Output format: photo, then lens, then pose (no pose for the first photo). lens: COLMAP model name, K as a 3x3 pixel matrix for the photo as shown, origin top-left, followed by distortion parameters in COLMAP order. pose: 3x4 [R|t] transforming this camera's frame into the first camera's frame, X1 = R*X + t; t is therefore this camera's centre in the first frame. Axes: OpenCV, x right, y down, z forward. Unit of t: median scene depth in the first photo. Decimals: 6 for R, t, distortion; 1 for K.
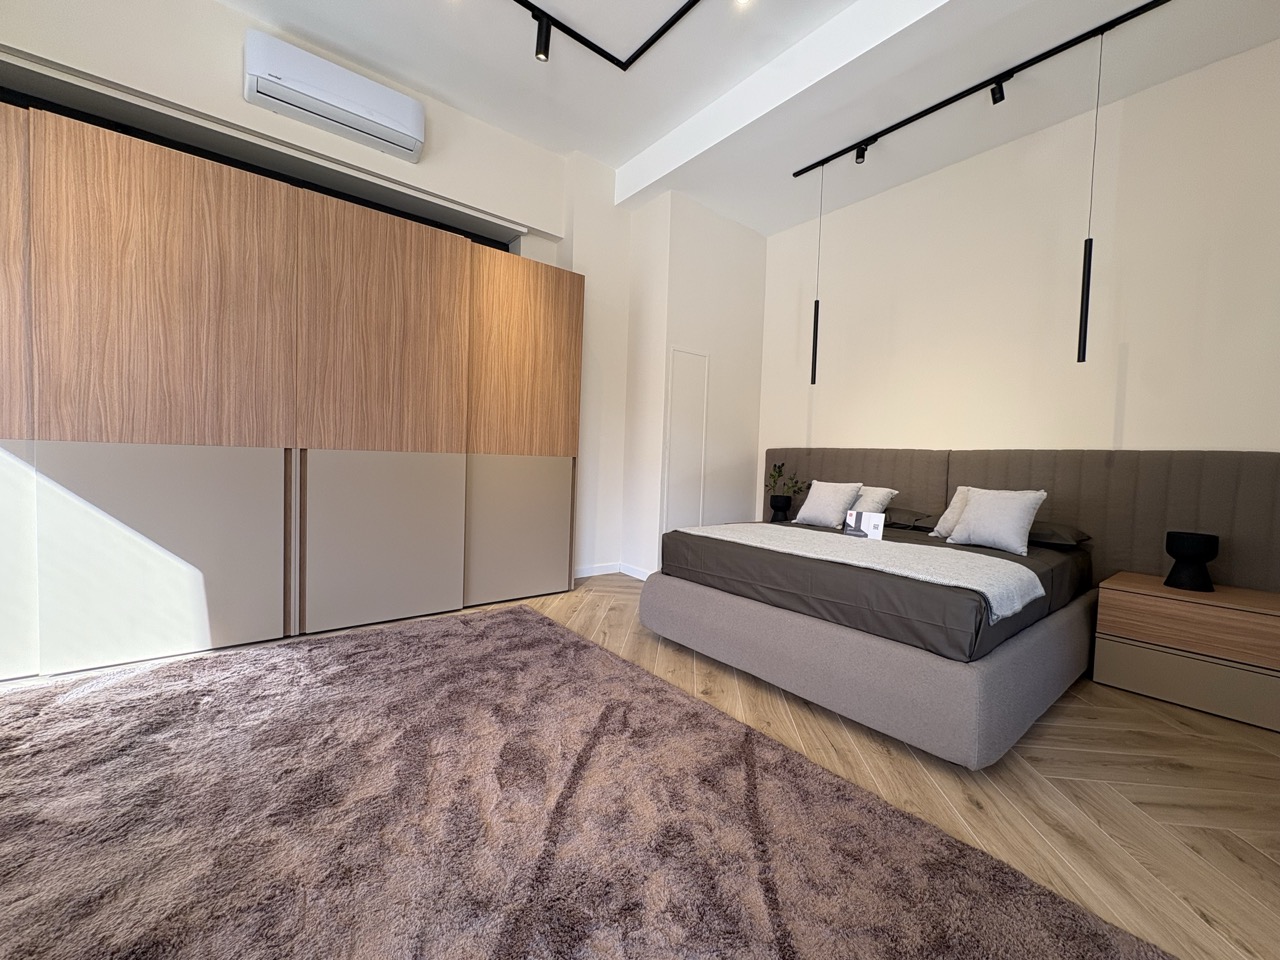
lens RADIAL K [[510.7, 0, 649.6], [0, 510.7, 478.9], [0, 0, 1]] dist [0.001101, -0.000396]
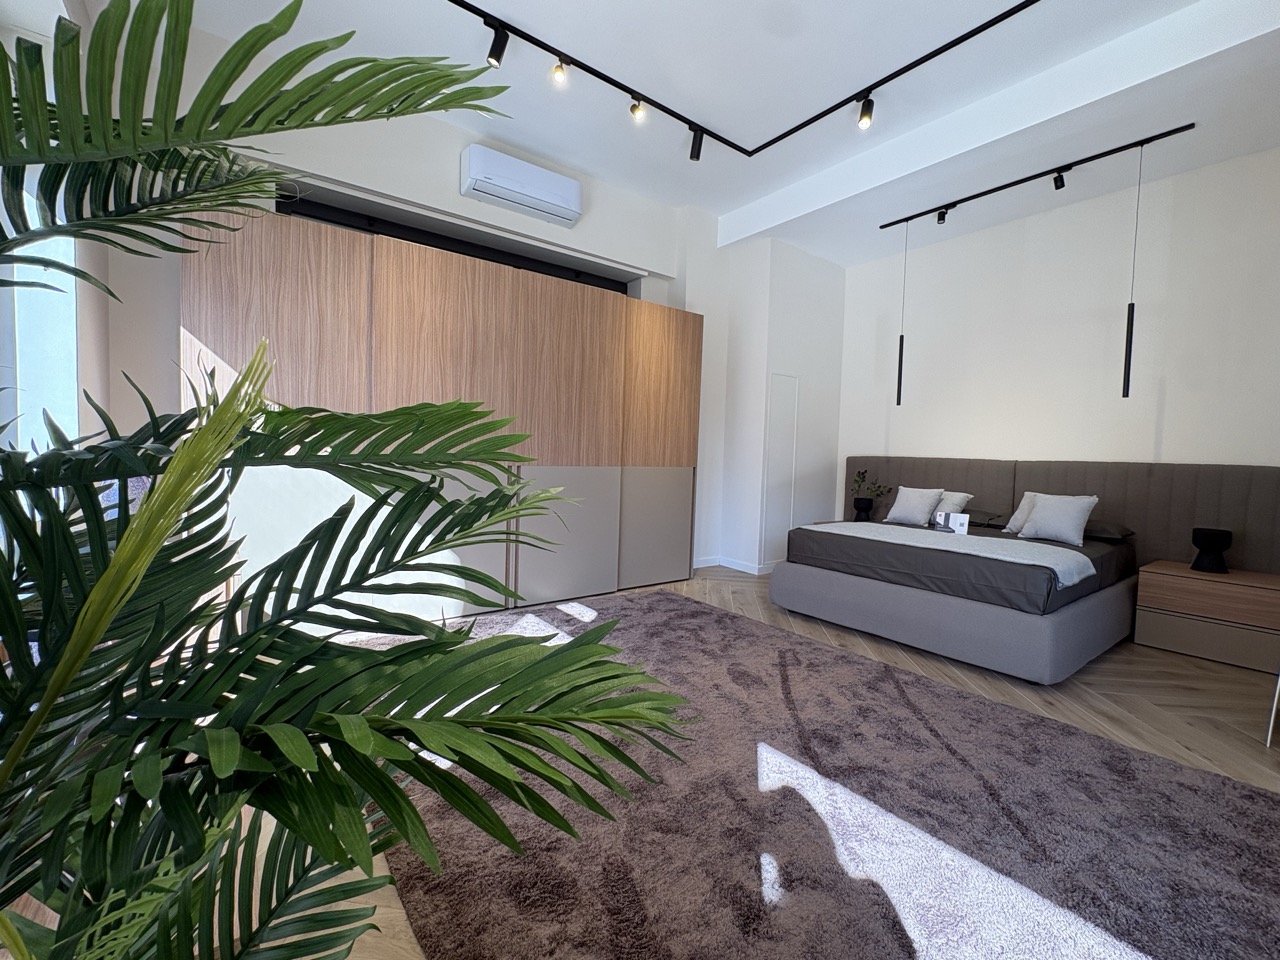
lens RADIAL K [[570.1, 0, 631.7], [0, 570.1, 477.9], [0, 0, 1]] dist [0.000358, -0.000236]
pose [[0.999506, -0.004130, -0.031171, -0.351886], [0.004367, 0.999962, 0.007546, -0.039109], [0.031139, -0.007678, 0.999486, -0.470972]]
